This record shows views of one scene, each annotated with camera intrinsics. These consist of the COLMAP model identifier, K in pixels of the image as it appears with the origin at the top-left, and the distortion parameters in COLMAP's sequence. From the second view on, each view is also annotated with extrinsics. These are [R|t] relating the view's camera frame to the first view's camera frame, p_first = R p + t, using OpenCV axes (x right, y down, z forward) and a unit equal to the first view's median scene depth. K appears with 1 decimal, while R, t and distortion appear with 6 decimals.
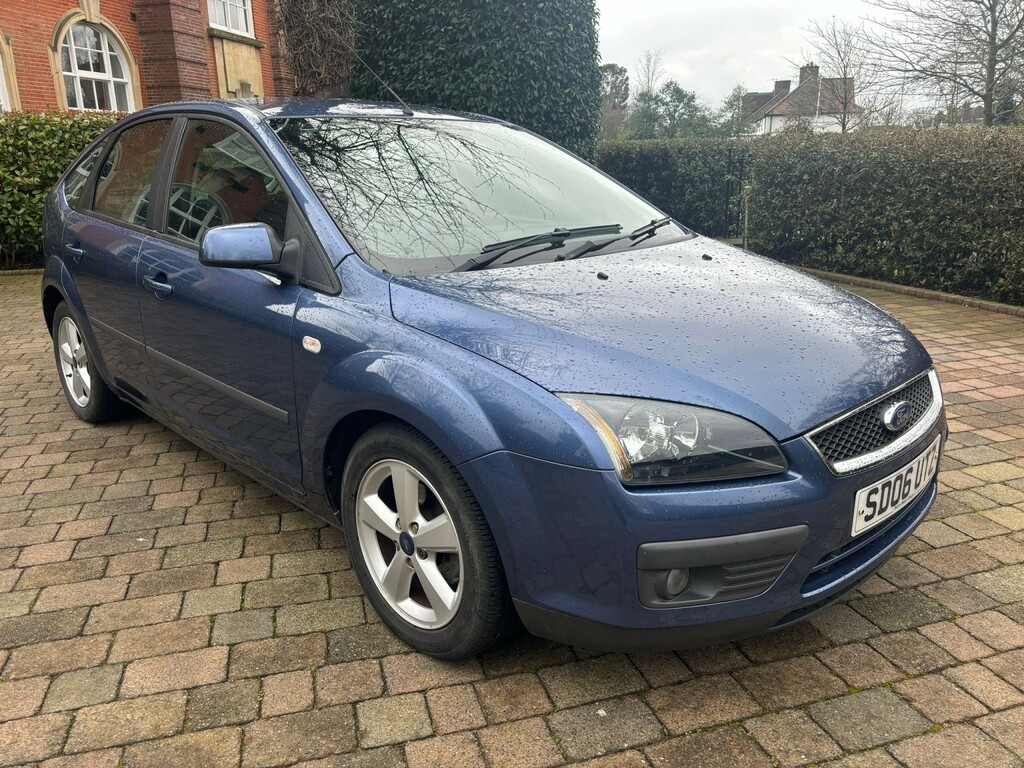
lens RADIAL K [[784.8, 0, 505.0], [0, 784.8, 384.6], [0, 0, 1]] dist [0.026840, -0.018374]
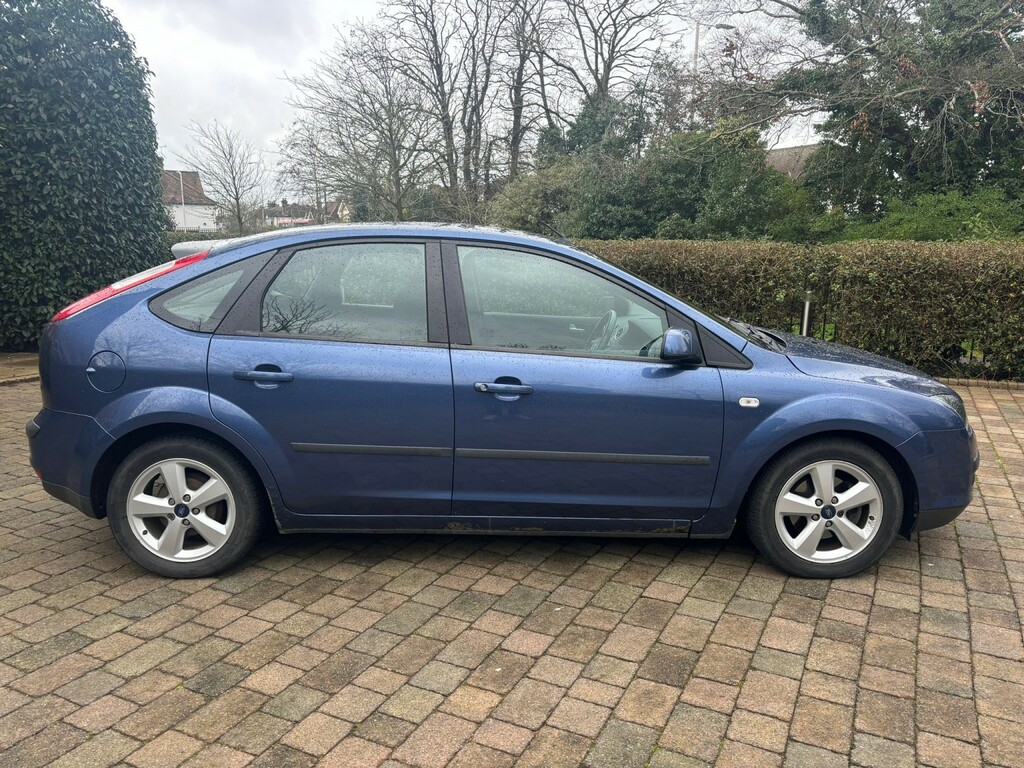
lens RADIAL K [[784.8, 0, 506.3], [0, 784.8, 382.4], [0, 0, 1]] dist [0.026840, -0.018374]
pose [[0.688441, -0.115072, 0.716105, -1.593418], [0.189375, 0.981603, -0.024324, -0.136063], [-0.700132, 0.152358, 0.697568, 0.266356]]
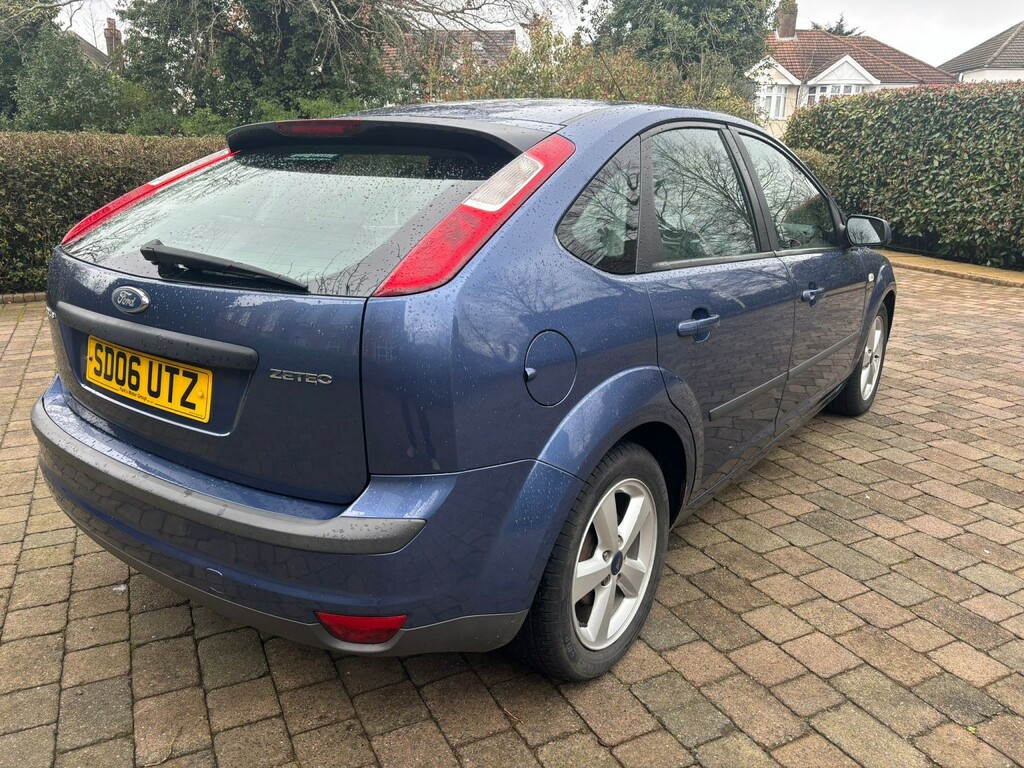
lens RADIAL K [[784.8, 0, 514.8], [0, 784.8, 384.9], [0, 0, 1]] dist [0.026840, -0.018374]
pose [[-0.166728, -0.271703, 0.947829, -1.785808], [0.269934, 0.911982, 0.308910, -0.569833], [-0.948334, 0.307355, -0.078711, 1.910534]]
